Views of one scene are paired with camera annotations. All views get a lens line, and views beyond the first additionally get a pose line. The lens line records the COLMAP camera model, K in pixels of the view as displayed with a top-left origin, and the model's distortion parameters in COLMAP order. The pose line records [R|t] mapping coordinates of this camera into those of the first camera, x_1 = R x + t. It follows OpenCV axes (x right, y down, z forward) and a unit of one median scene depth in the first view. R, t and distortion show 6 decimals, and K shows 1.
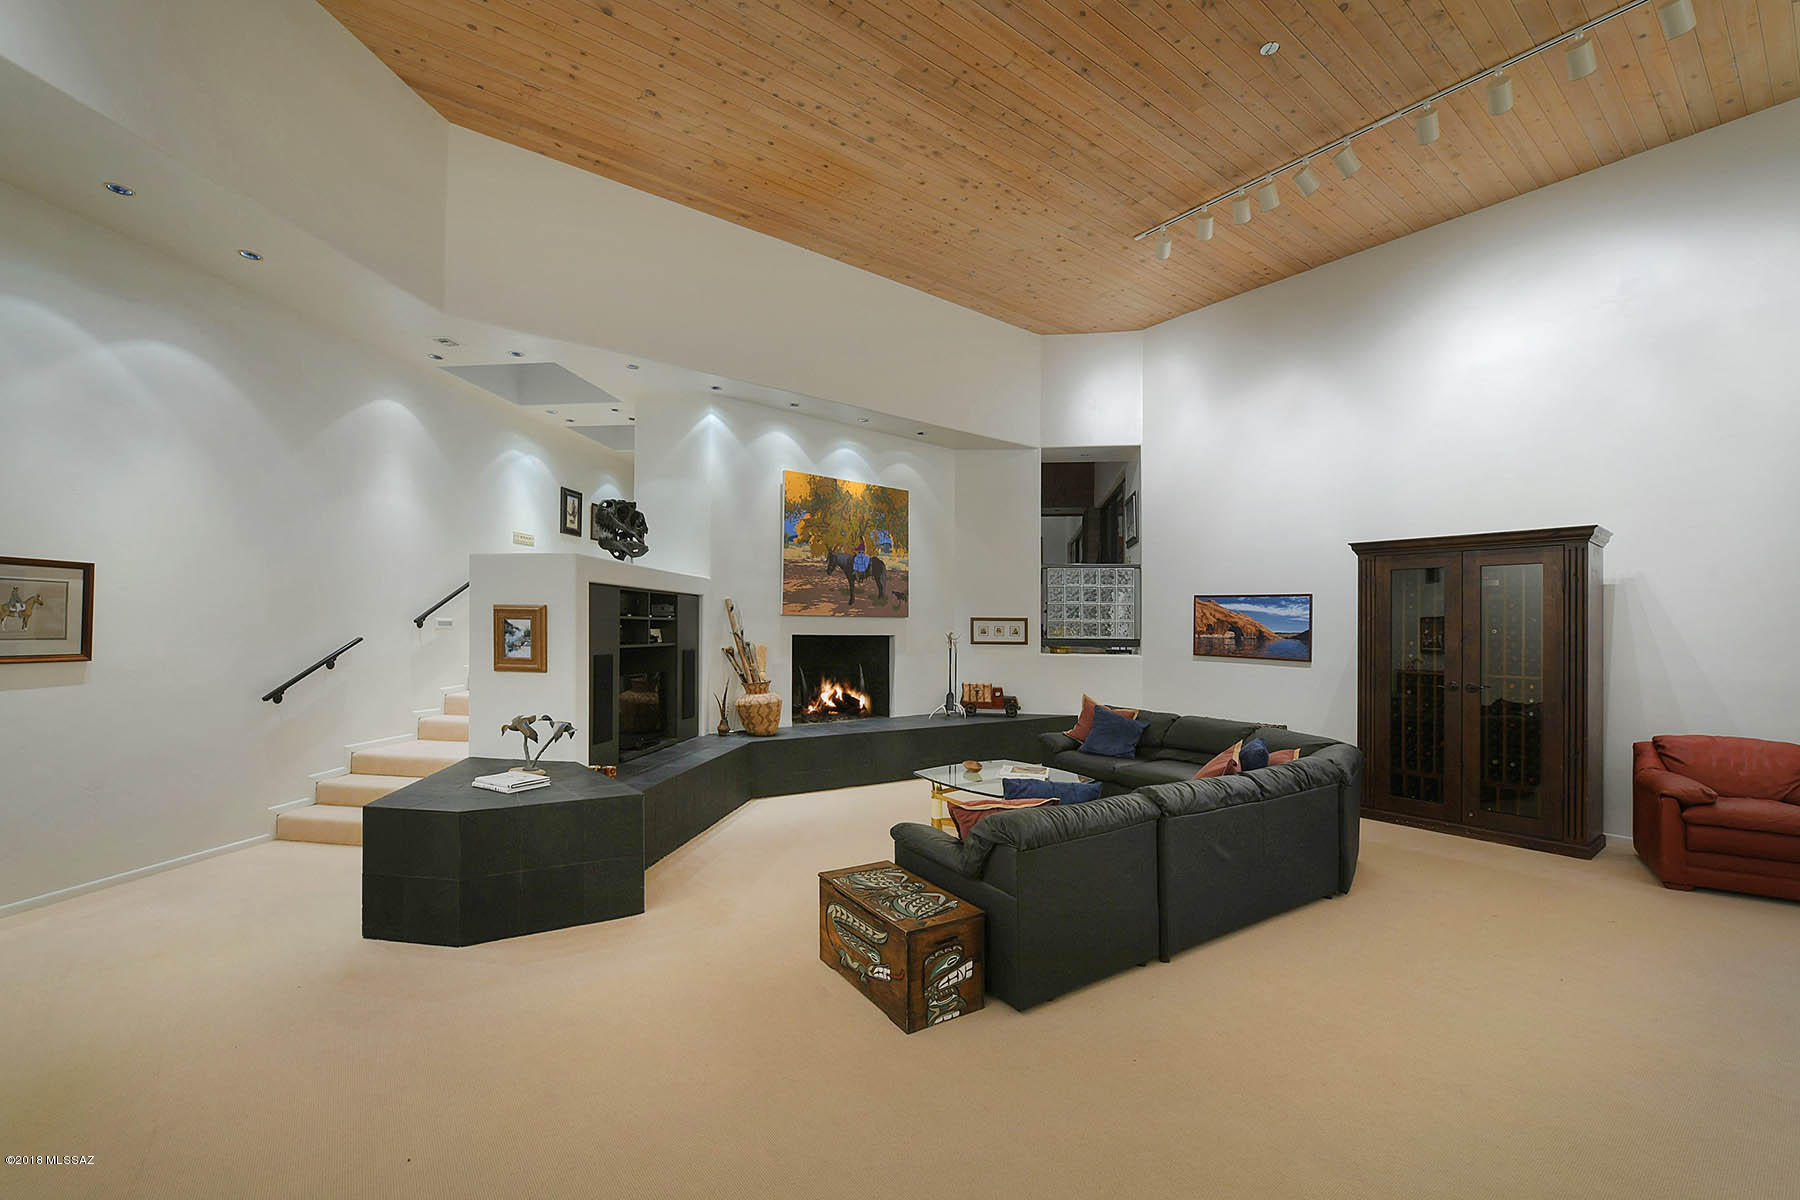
lens RADIAL K [[763.9, 0, 901.0], [0, 763.9, 614.9], [0, 0, 1]] dist [-0.021176, -0.000795]
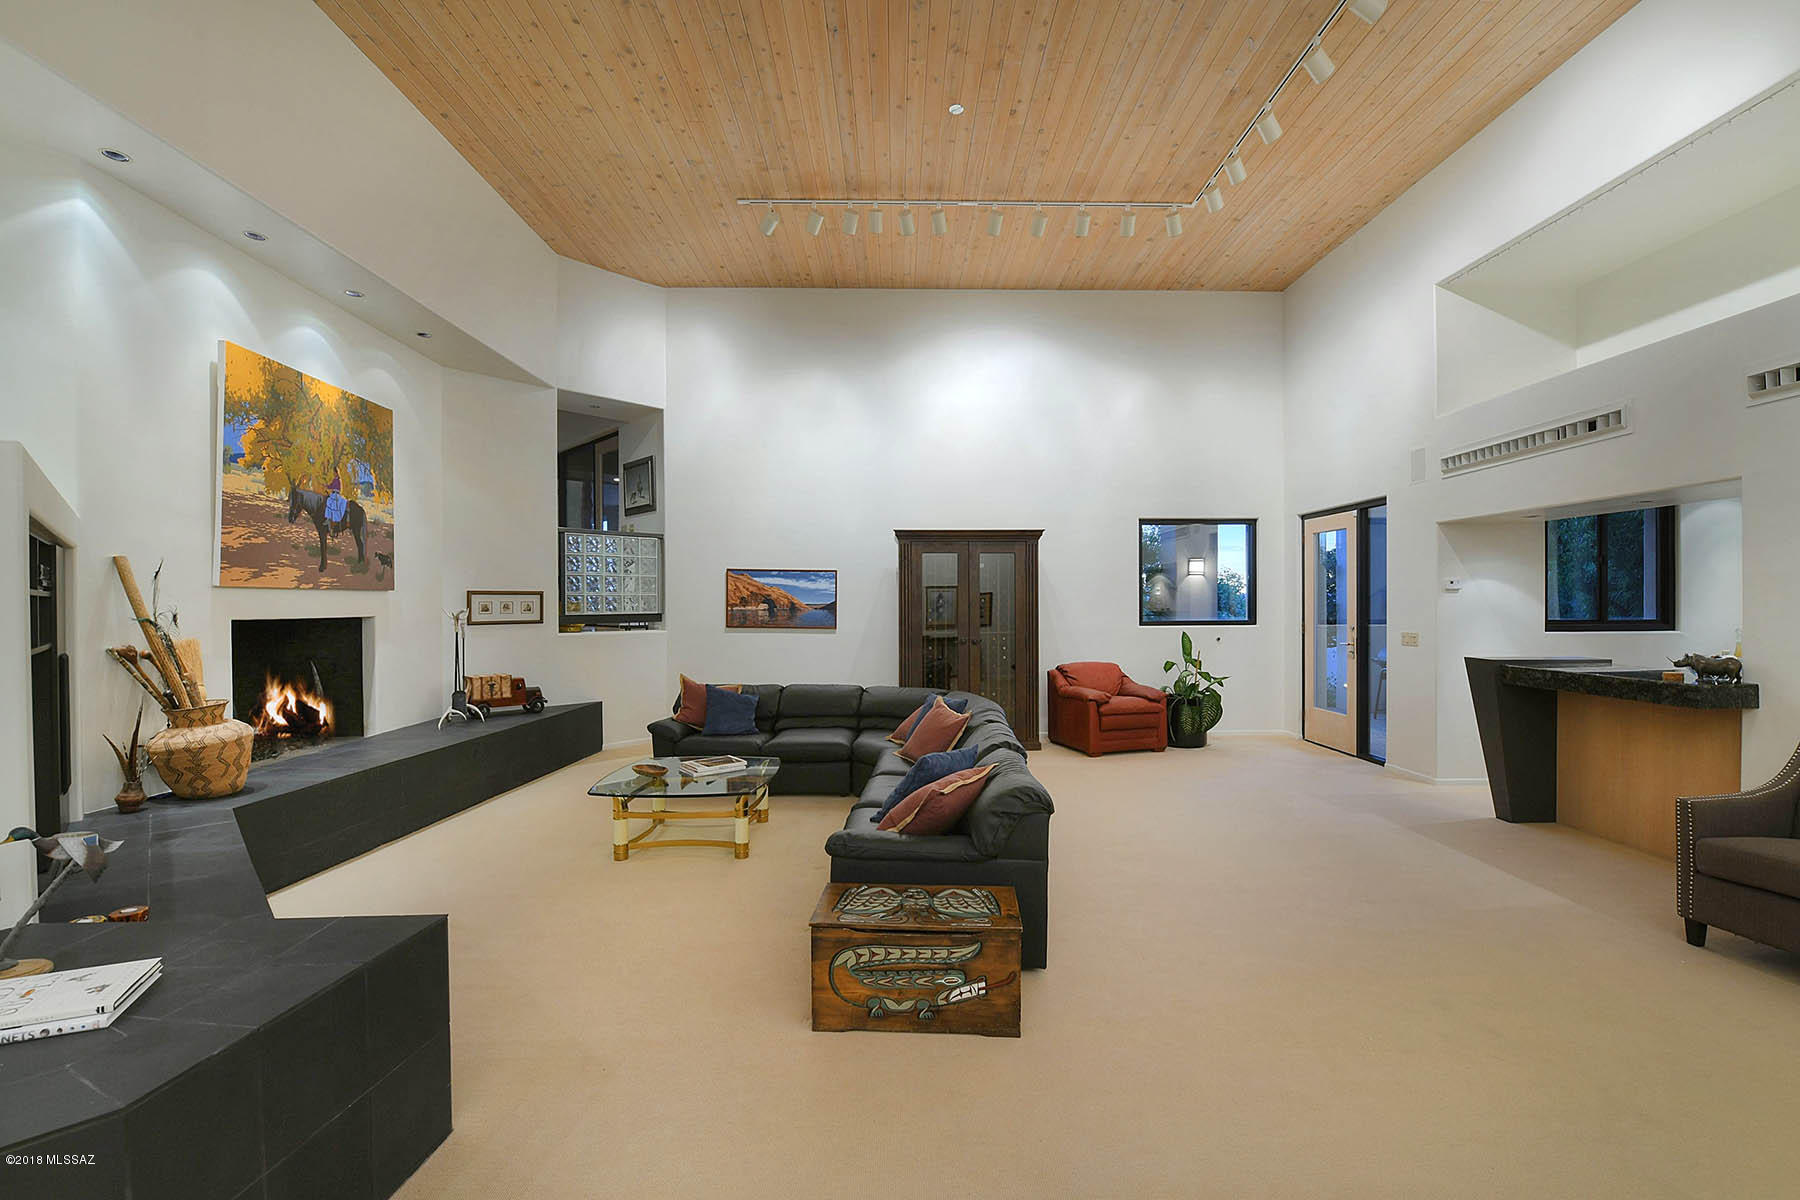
lens RADIAL K [[763.9, 0, 903.0], [0, 763.9, 598.1], [0, 0, 1]] dist [-0.021176, -0.000795]
pose [[0.560600, -0.008548, 0.828043, -0.333226], [-0.002508, 0.999925, 0.012020, 0.000768], [-0.828083, -0.008815, 0.560536, 0.238593]]
